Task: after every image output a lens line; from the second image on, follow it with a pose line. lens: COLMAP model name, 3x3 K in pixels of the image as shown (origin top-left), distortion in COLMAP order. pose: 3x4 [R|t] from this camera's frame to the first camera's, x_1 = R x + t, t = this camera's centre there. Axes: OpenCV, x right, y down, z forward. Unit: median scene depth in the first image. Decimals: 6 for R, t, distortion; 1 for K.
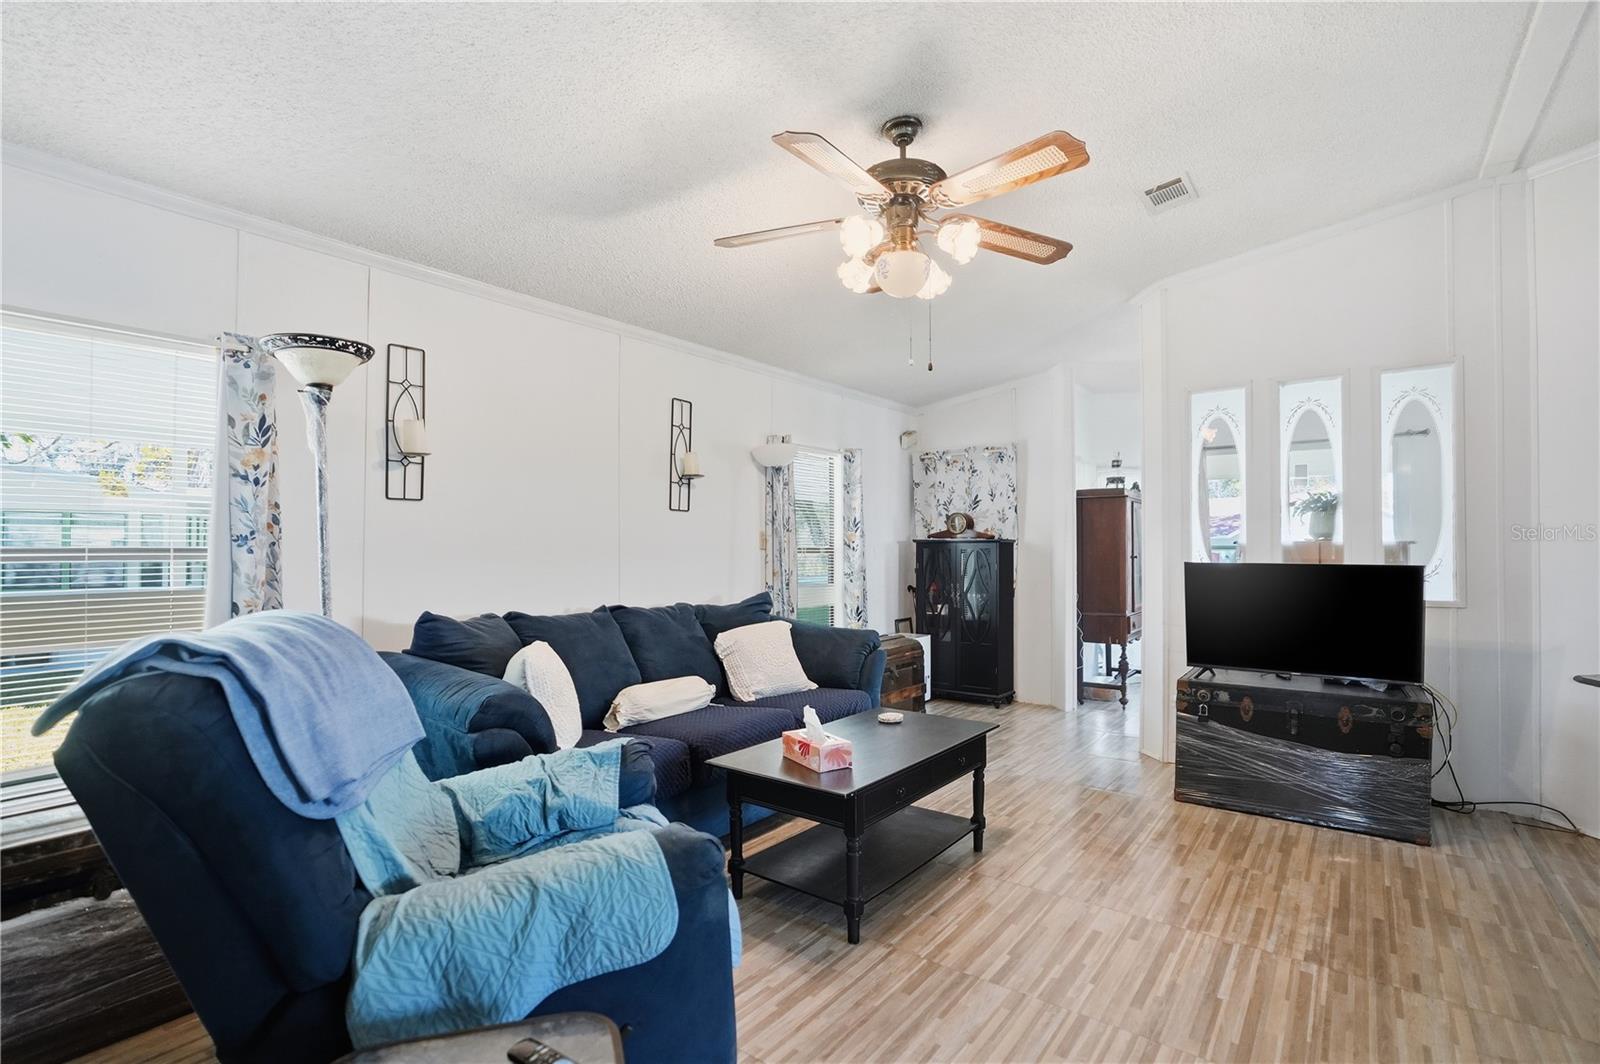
lens RADIAL K [[751.3, 0, 800.0], [0, 751.3, 532.0], [0, 0, 1]] dist [-0.083601, 0.038521]
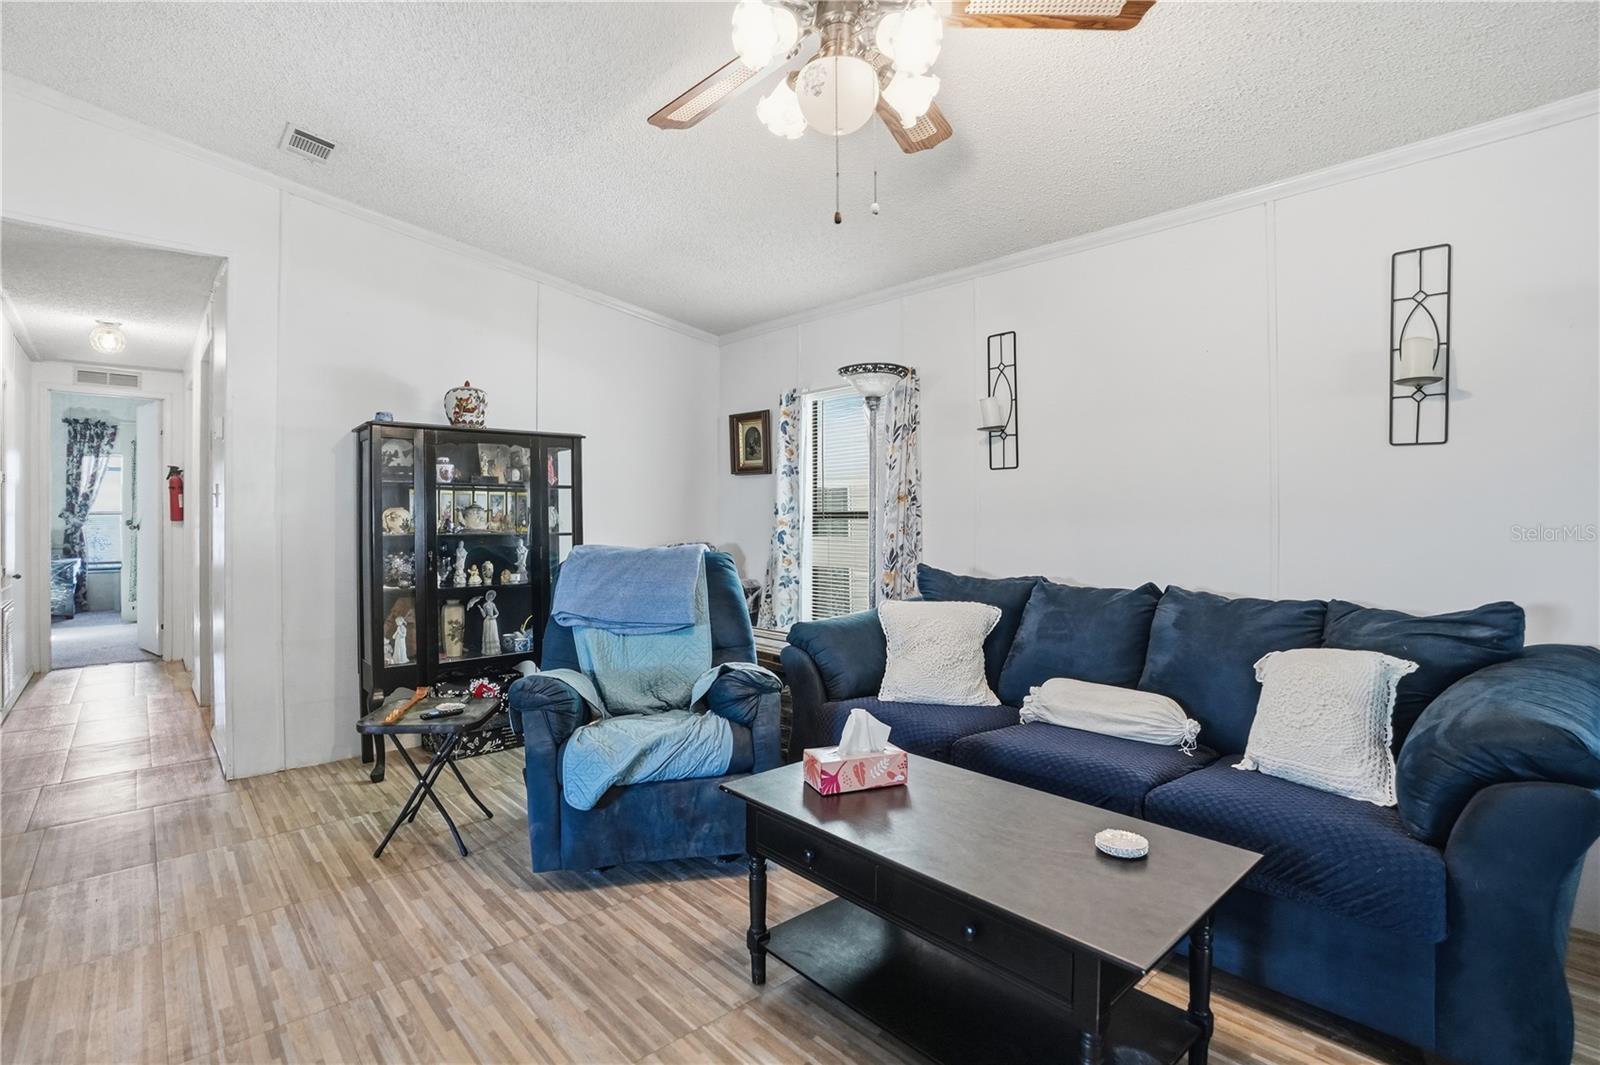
lens RADIAL K [[751.3, 0, 800.0], [0, 751.3, 532.5], [0, 0, 1]] dist [-0.083601, 0.038521]
pose [[-0.175201, 0.027750, -0.984142, 0.804167], [0.036962, 0.999083, 0.021592, 0.020637], [0.983839, -0.032593, -0.176066, 1.103831]]
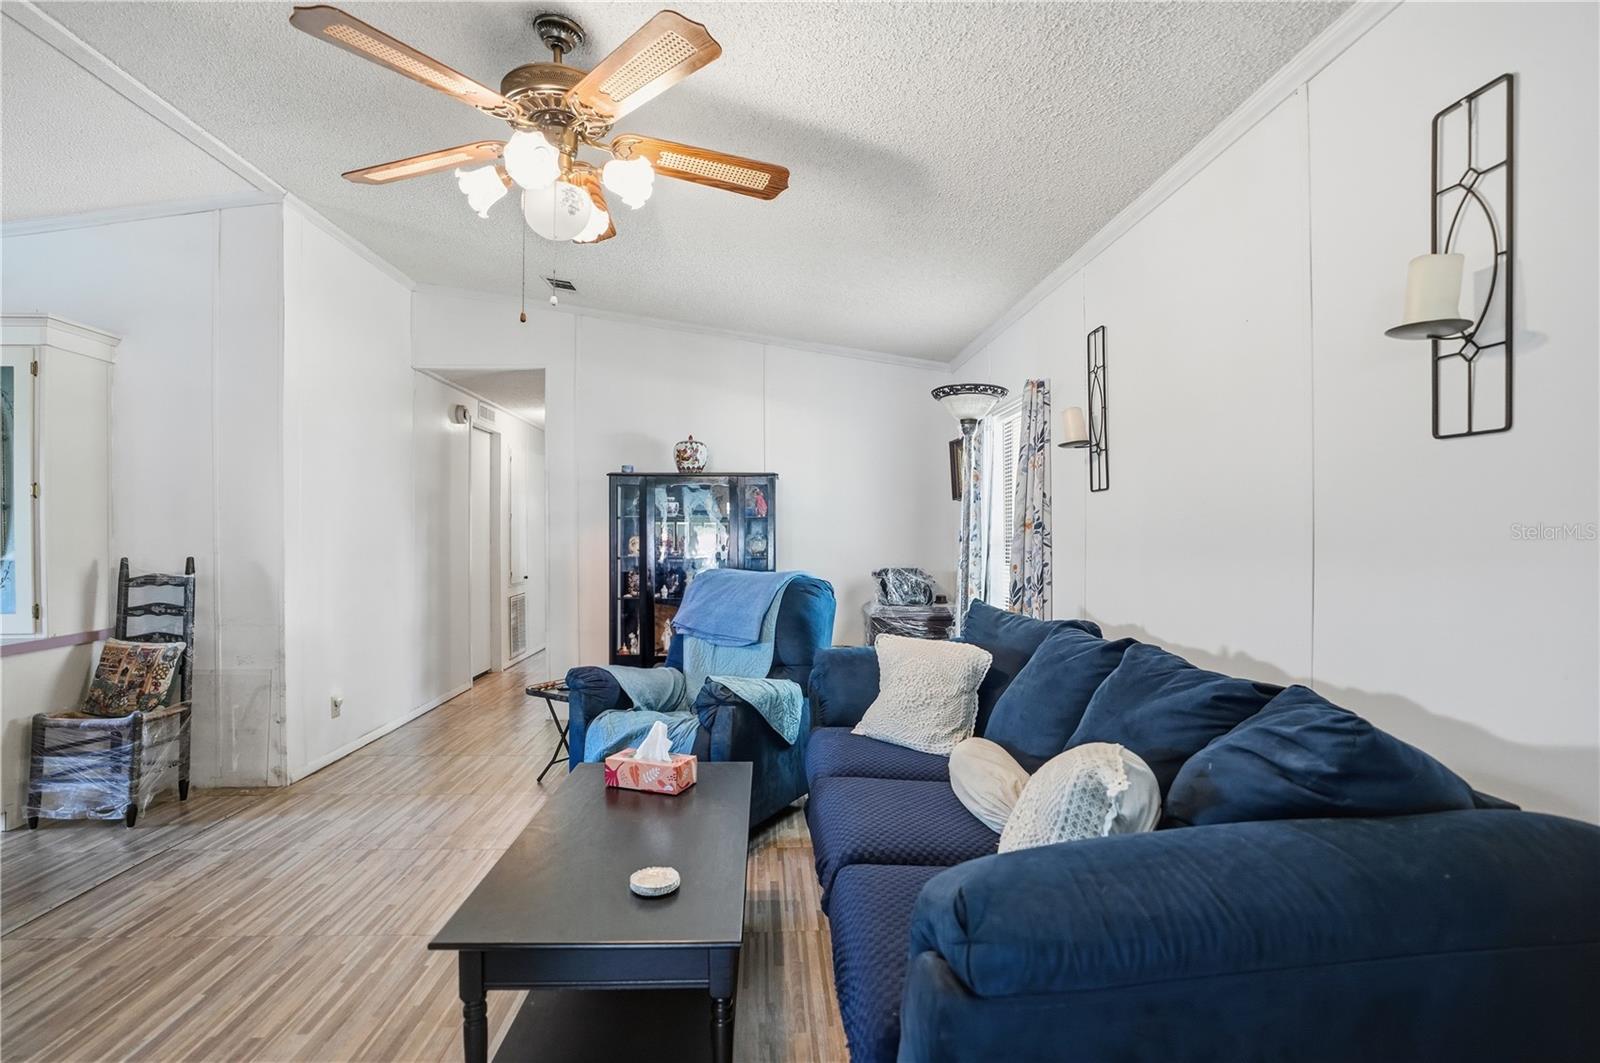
lens RADIAL K [[751.3, 0, 800.0], [0, 751.3, 531.5], [0, 0, 1]] dist [-0.083601, 0.038521]
pose [[-0.762023, 0.002386, -0.647545, 0.463736], [0.027771, 0.999194, -0.028999, 0.030761], [0.646954, -0.040081, -0.761475, 1.831332]]
